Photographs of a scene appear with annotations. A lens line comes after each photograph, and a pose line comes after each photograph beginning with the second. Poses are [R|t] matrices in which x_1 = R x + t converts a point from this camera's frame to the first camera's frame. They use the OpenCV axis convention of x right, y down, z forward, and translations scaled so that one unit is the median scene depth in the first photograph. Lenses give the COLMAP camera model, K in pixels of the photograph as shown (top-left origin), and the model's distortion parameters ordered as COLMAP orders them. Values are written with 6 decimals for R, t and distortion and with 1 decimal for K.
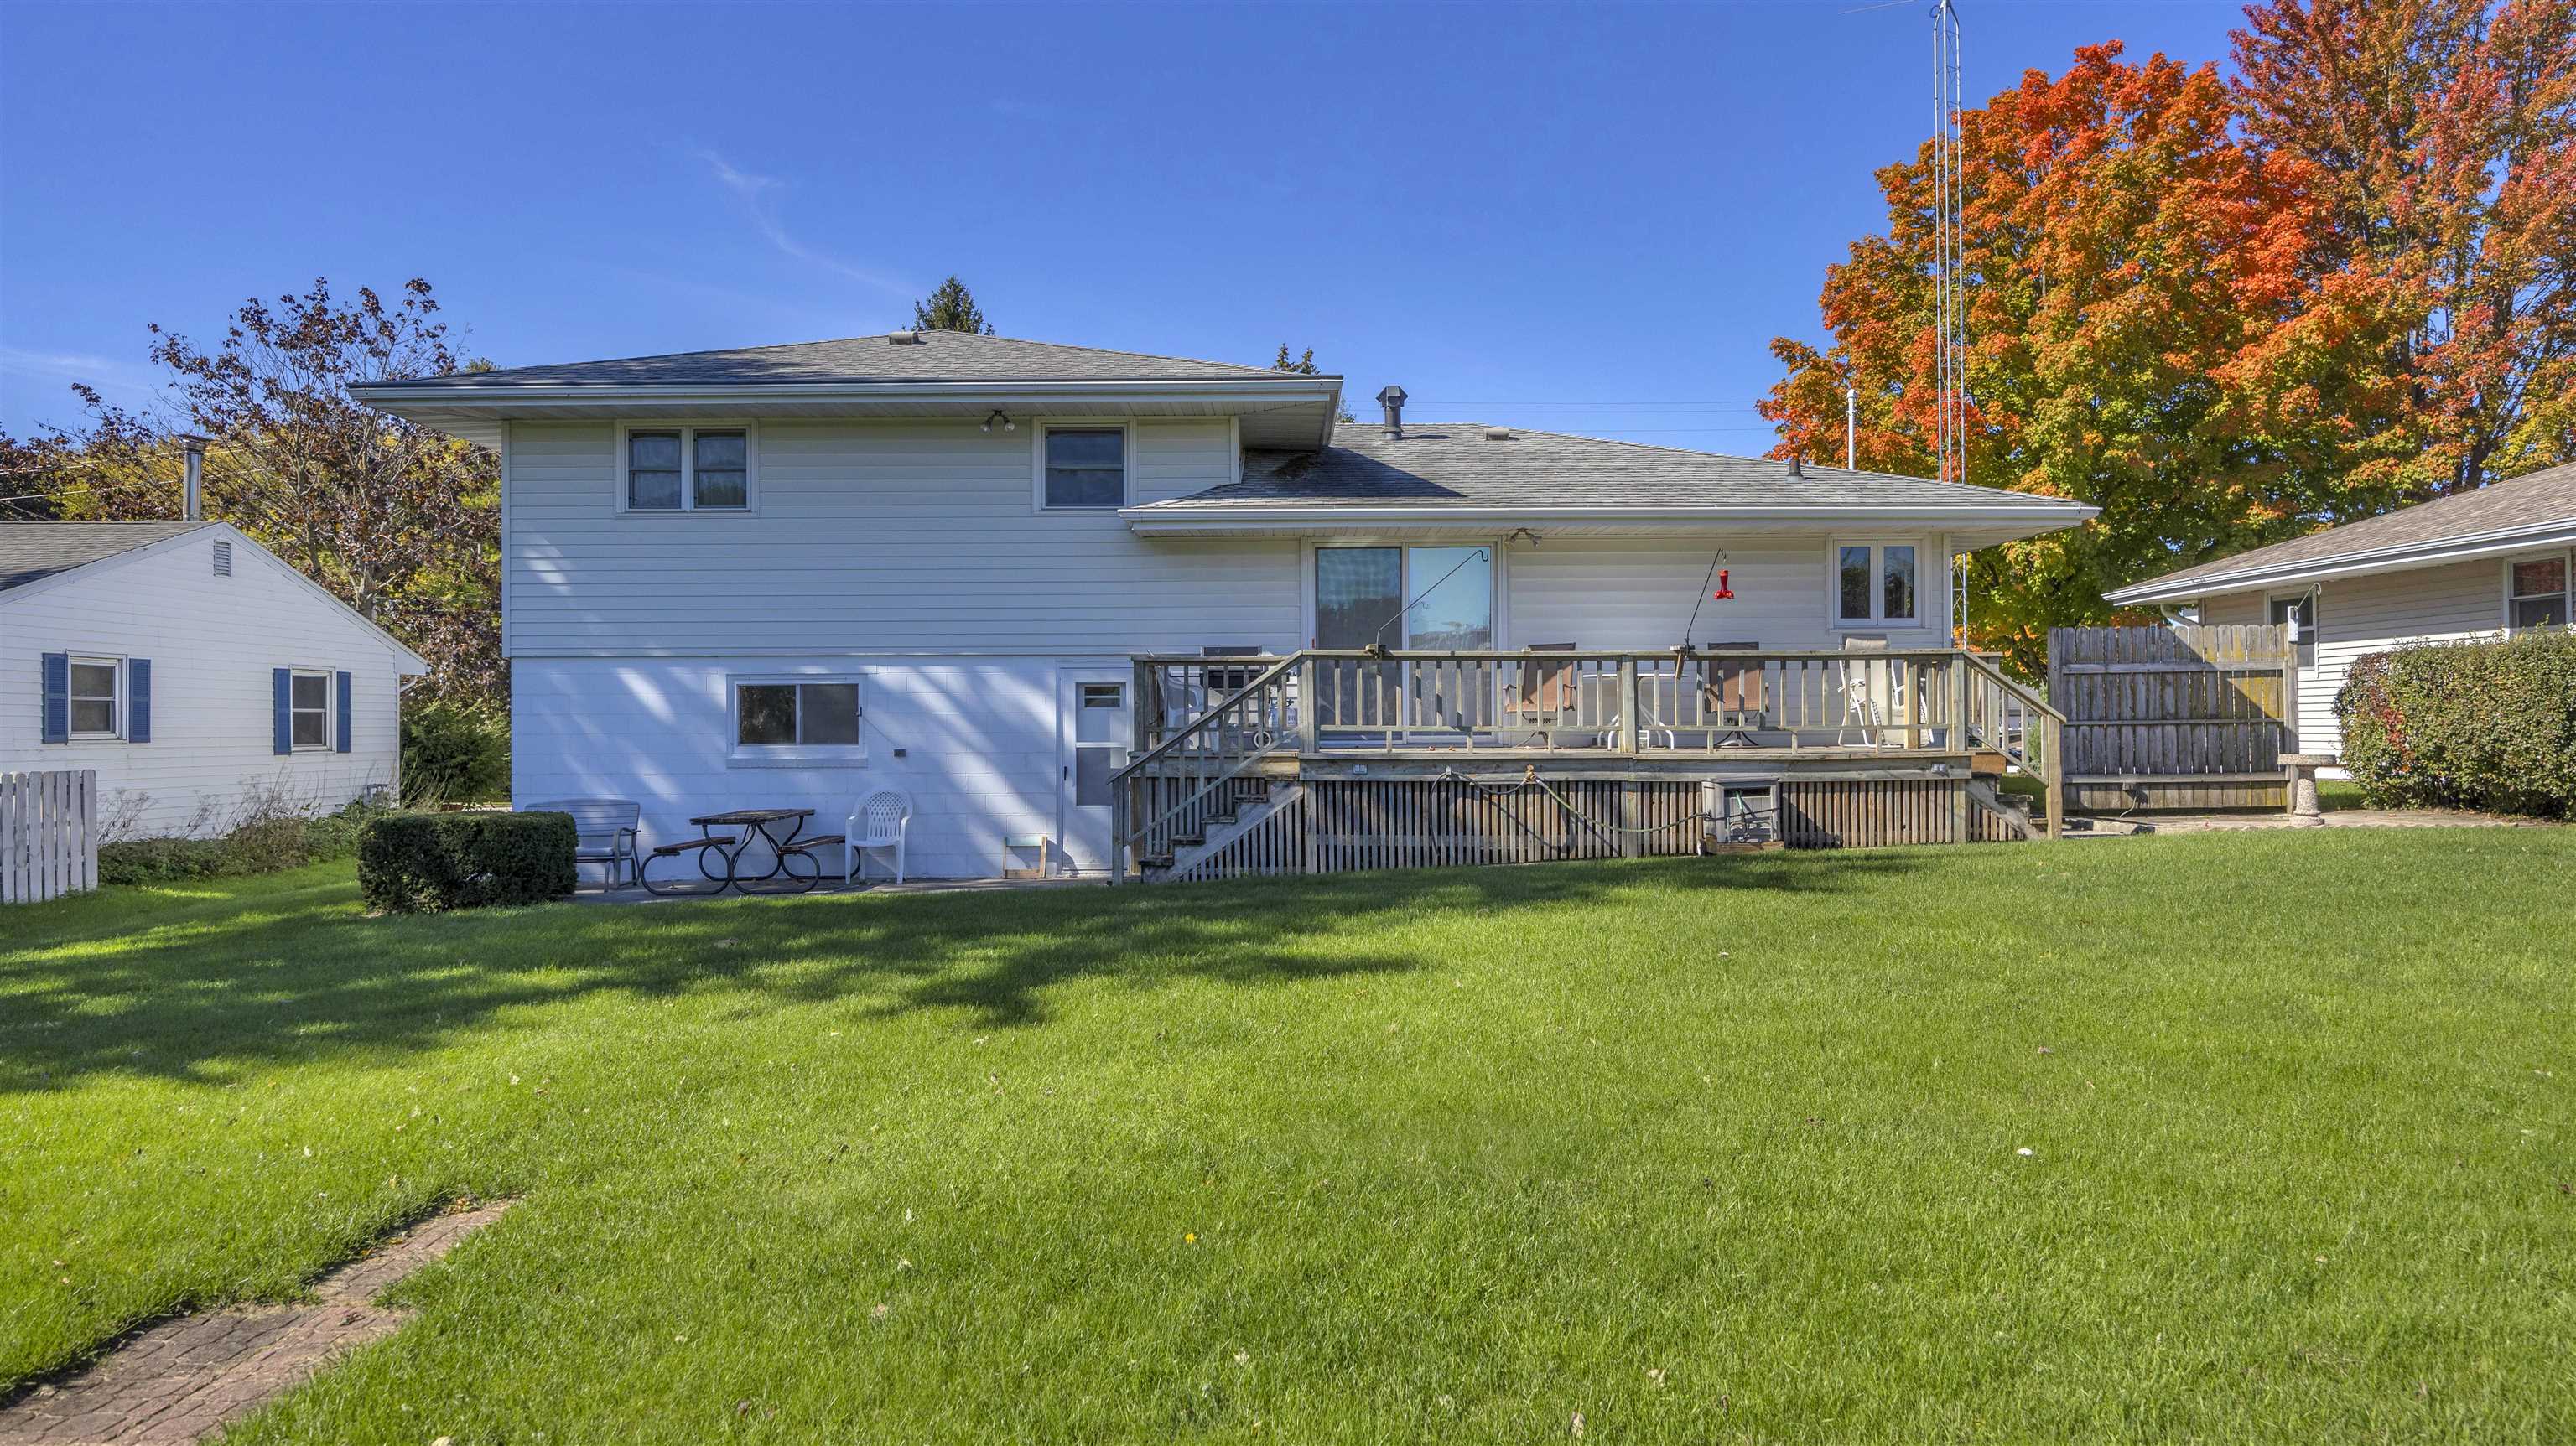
lens RADIAL K [[1634.1, 0, 1288.0], [0, 1634.1, 723.0], [0, 0, 1]] dist [-0.008196, 0.001869]
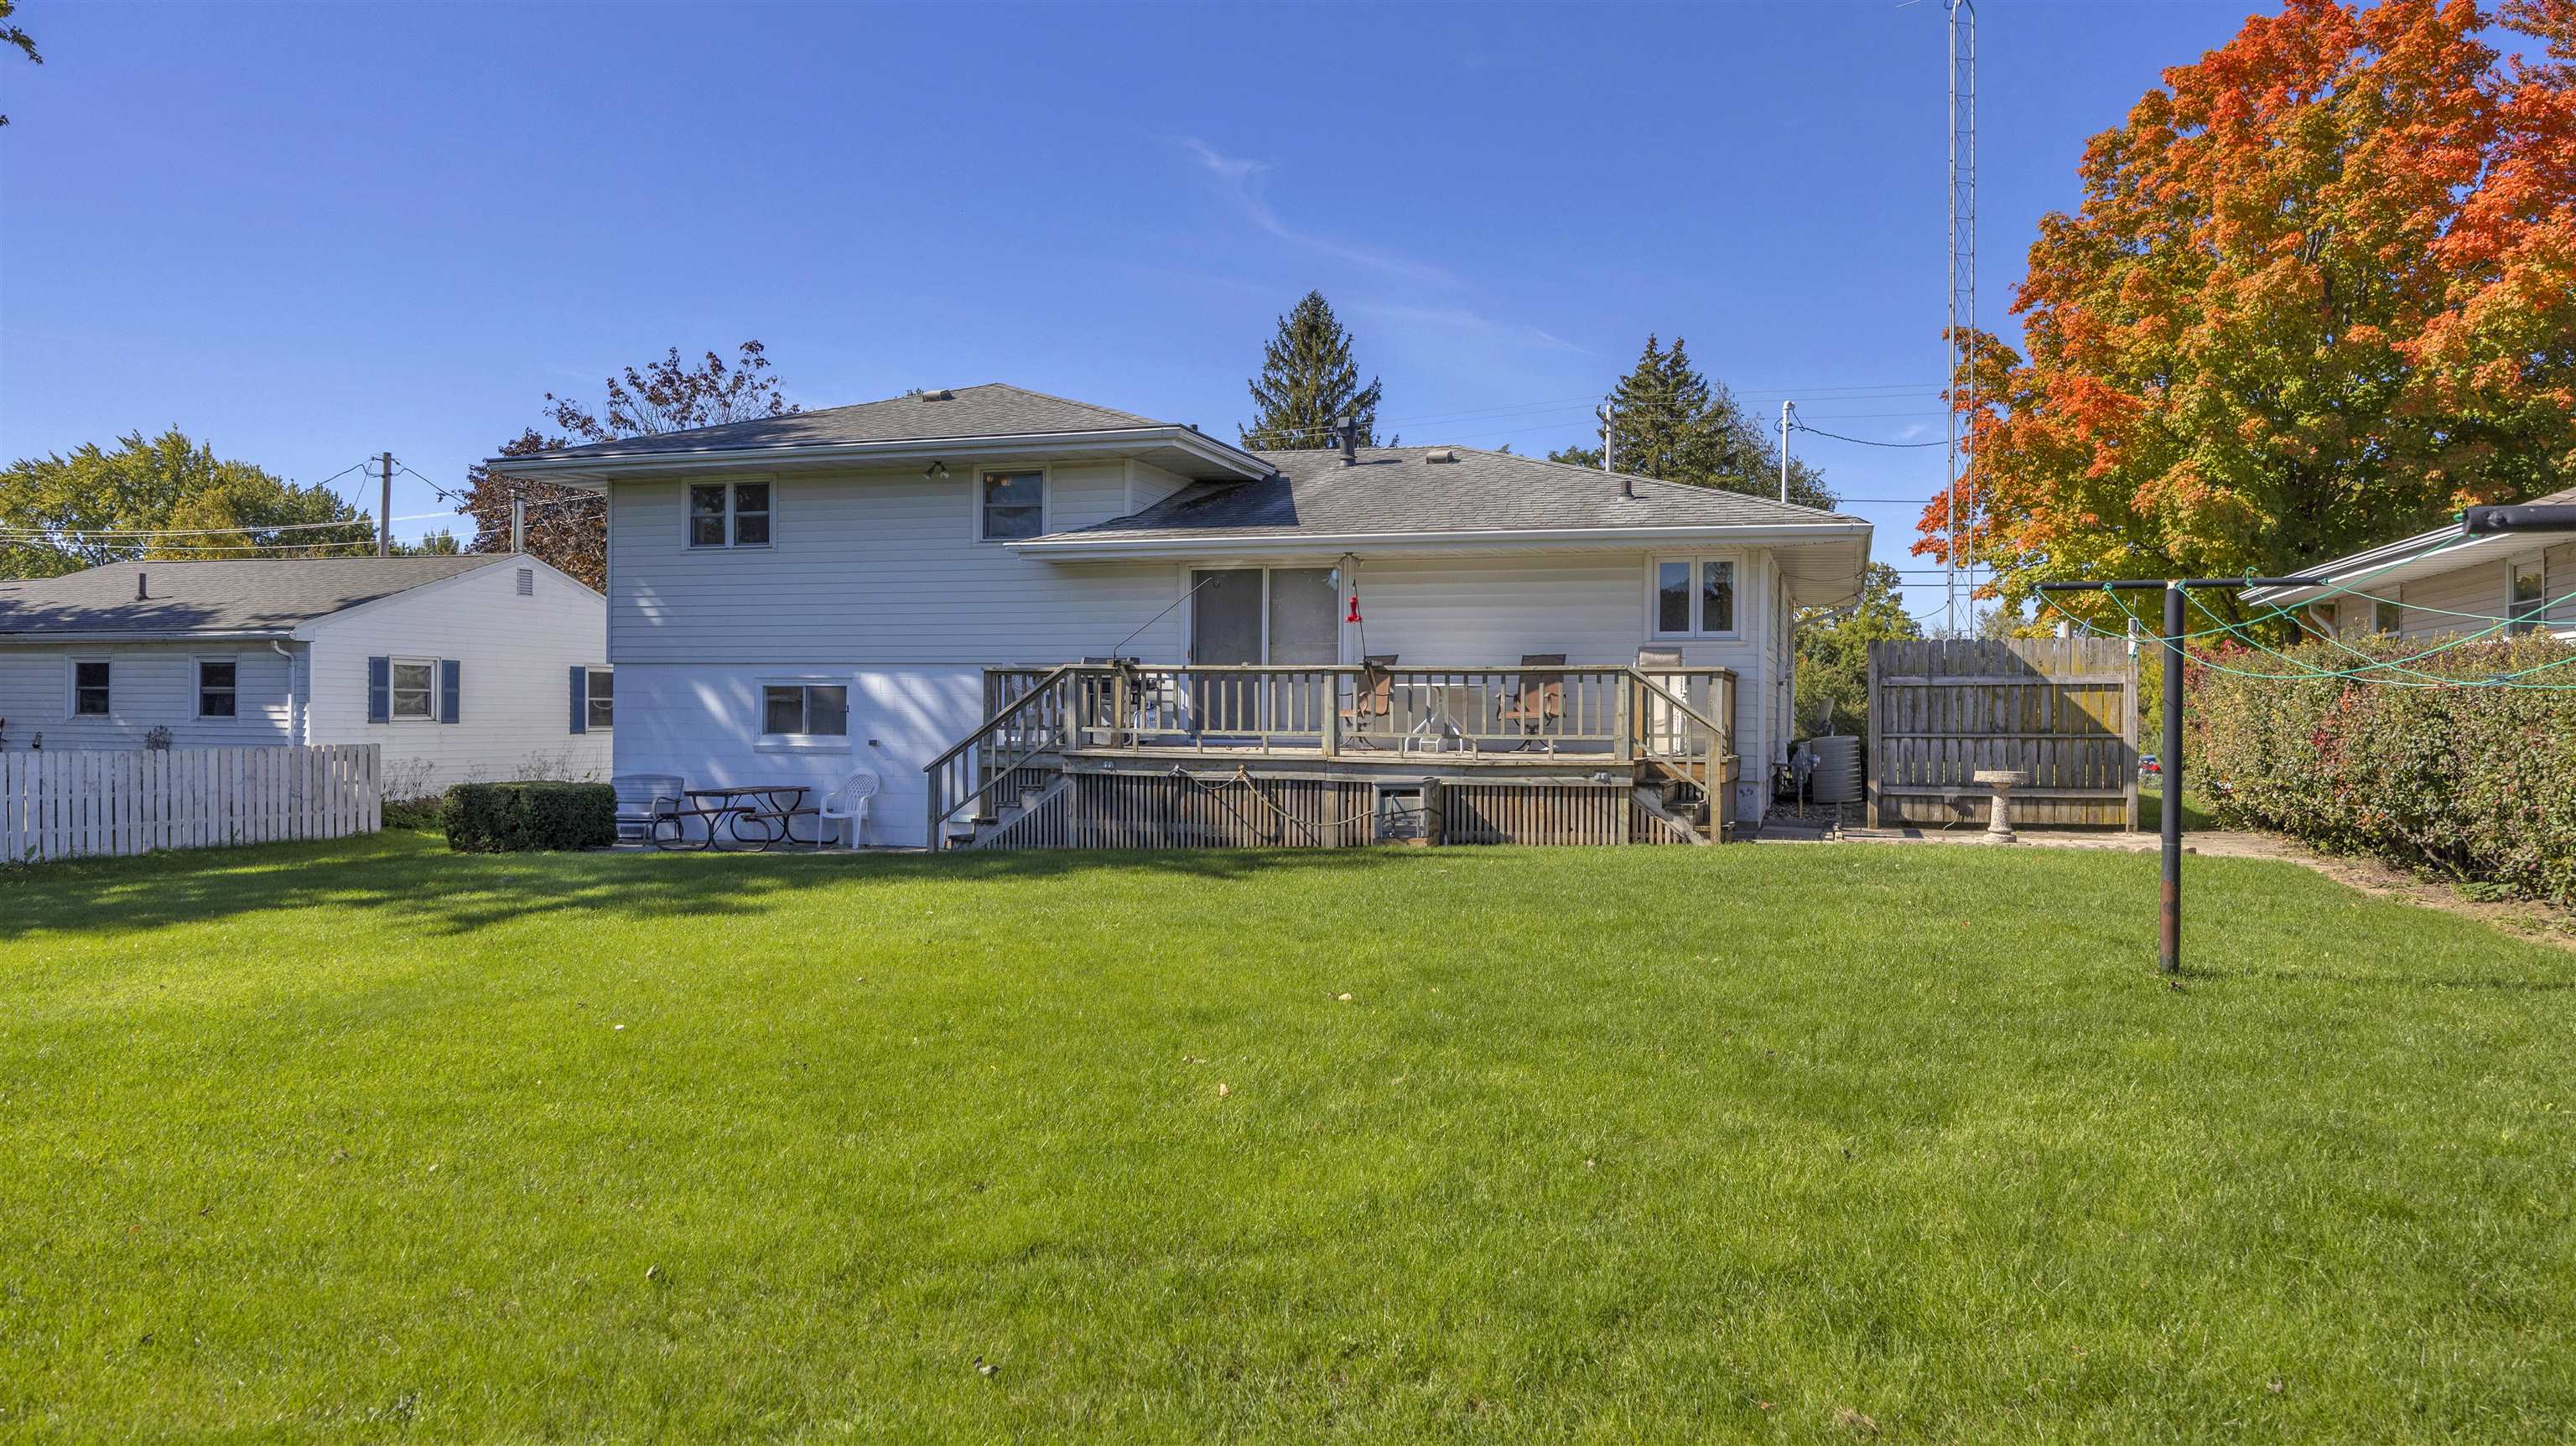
lens RADIAL K [[1634.1, 0, 1288.0], [0, 1634.1, 723.0], [0, 0, 1]] dist [-0.008196, 0.001869]
pose [[0.952915, 0.015315, -0.302851, 0.429836], [-0.012794, 0.999865, 0.010305, -0.013063], [0.302968, -0.005945, 0.952982, -0.074334]]
